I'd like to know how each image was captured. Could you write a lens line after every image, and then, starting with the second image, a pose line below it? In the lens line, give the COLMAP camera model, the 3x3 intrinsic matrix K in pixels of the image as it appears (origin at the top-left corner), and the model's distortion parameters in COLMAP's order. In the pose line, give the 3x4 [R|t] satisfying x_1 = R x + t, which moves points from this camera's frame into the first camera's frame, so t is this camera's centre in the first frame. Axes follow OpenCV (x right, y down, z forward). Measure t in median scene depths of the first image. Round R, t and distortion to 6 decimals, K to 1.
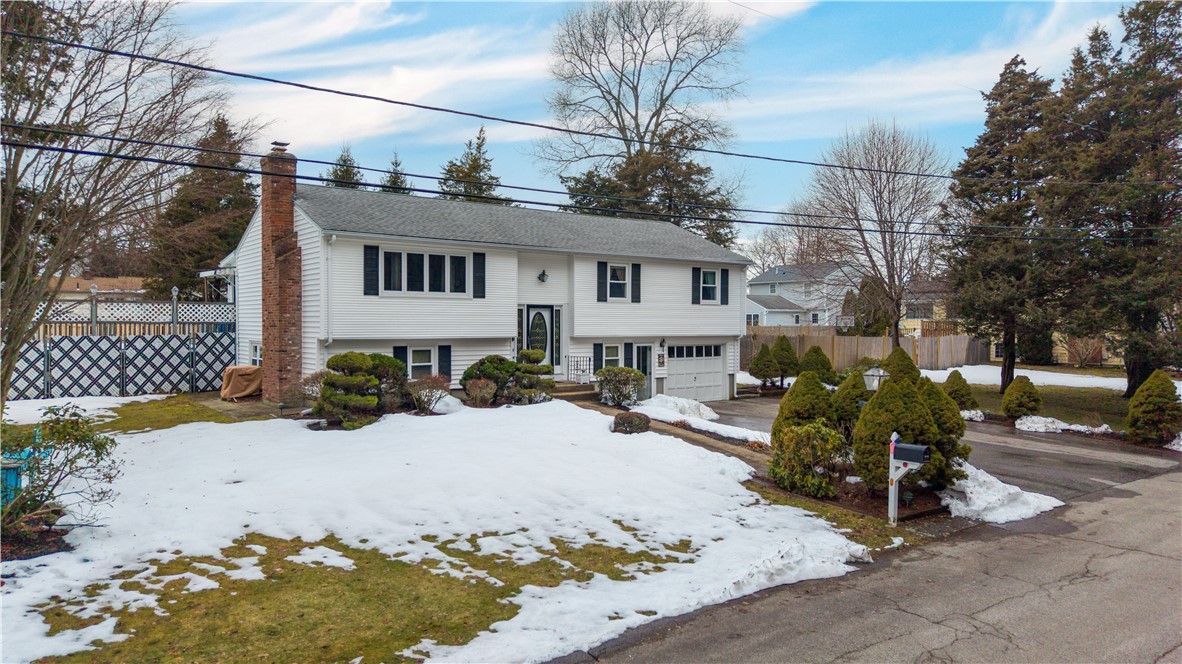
lens RADIAL K [[792.7, 0, 591.0], [0, 792.7, 332.0], [0, 0, 1]] dist [0.030618, -0.046182]
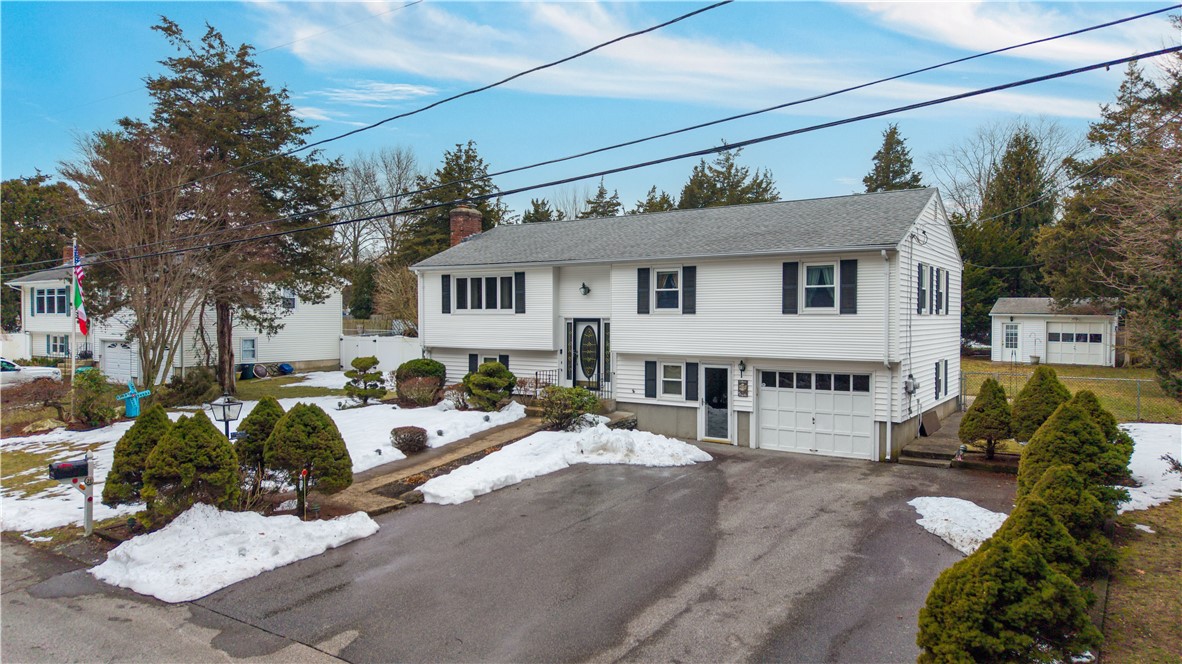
lens RADIAL K [[792.7, 0, 591.0], [0, 792.7, 332.0], [0, 0, 1]] dist [0.030618, -0.046182]
pose [[0.316413, -0.002650, -0.948618, 0.819597], [-0.029038, 0.999500, -0.012478, -0.005116], [0.948177, 0.031494, 0.316178, 0.657521]]
